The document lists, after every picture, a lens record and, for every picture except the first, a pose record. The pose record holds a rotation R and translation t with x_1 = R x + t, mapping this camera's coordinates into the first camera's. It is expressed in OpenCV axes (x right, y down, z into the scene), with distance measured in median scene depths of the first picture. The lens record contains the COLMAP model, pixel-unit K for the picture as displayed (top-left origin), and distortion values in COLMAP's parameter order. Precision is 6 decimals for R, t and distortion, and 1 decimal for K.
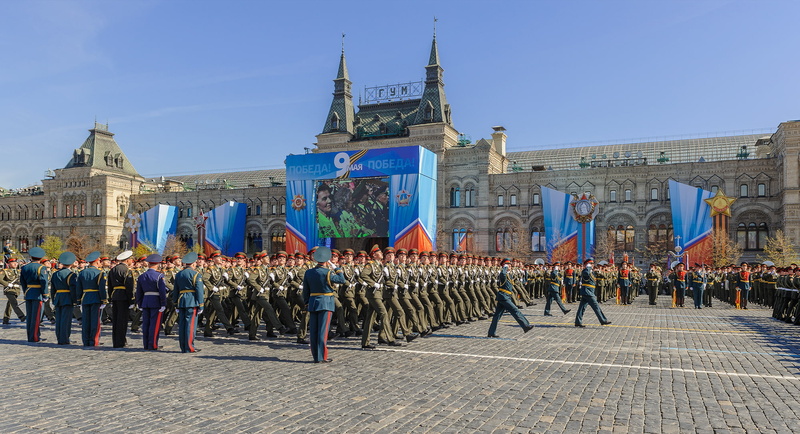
lens RADIAL K [[640.3, 0, 400.0], [0, 640.3, 217.0], [0, 0, 1]] dist [-0.000344, 0.000023]
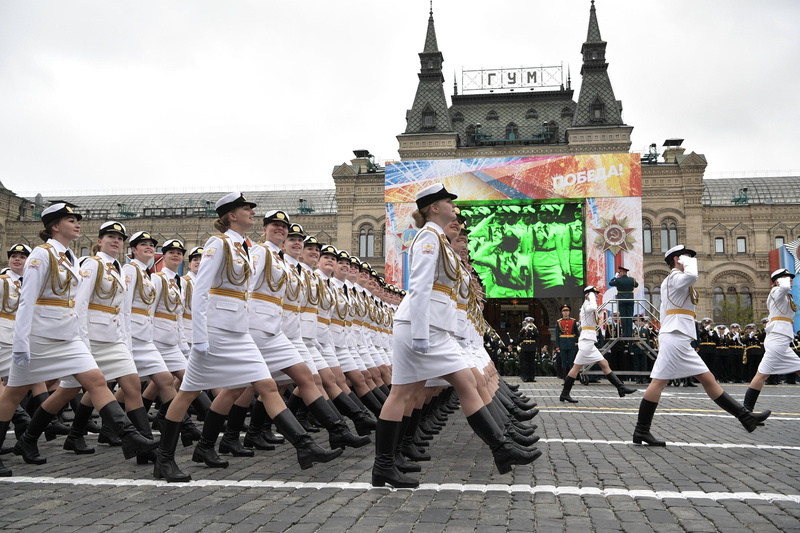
lens RADIAL K [[849.0, 0, 400.0], [0, 849.0, 266.5], [0, 0, 1]] dist [0.010496, 0.009217]
pose [[0.972364, 0.024612, 0.232170, -0.326808], [-0.023173, 0.999692, -0.008925, 0.009949], [-0.232318, 0.003298, 0.972634, 0.175047]]
